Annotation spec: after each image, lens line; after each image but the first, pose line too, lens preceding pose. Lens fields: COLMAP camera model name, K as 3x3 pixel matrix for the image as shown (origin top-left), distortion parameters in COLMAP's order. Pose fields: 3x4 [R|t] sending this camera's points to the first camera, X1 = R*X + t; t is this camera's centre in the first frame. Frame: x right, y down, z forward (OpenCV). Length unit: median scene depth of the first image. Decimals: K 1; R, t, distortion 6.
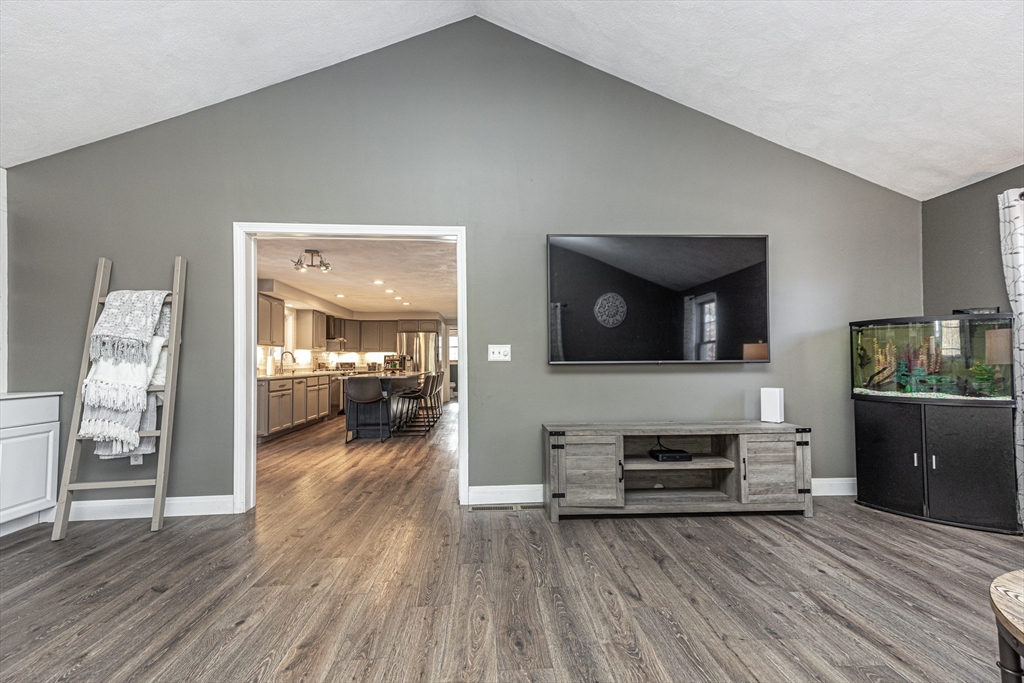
lens RADIAL K [[459.4, 0, 524.5], [0, 459.4, 360.0], [0, 0, 1]] dist [0.001107, 0.000496]
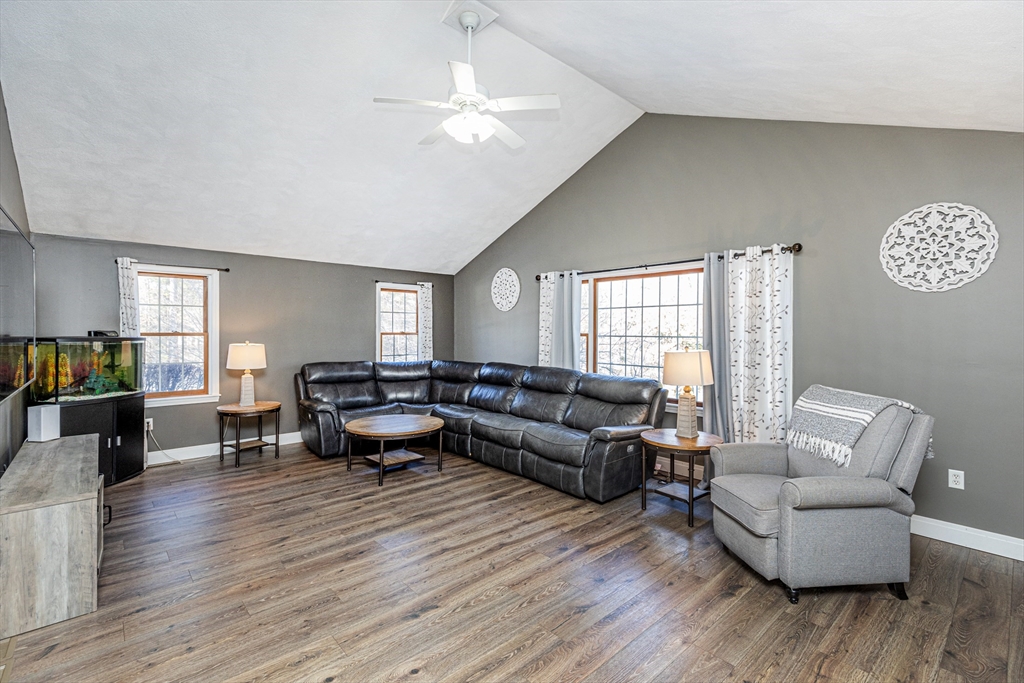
lens RADIAL K [[459.4, 0, 511.0], [0, 459.4, 333.8], [0, 0, 1]] dist [0.001107, 0.000496]
pose [[-0.599790, -0.013052, 0.800051, -1.501275], [-0.002232, 0.999890, 0.014640, -0.199904], [-0.800155, 0.006995, -0.599753, 1.379997]]
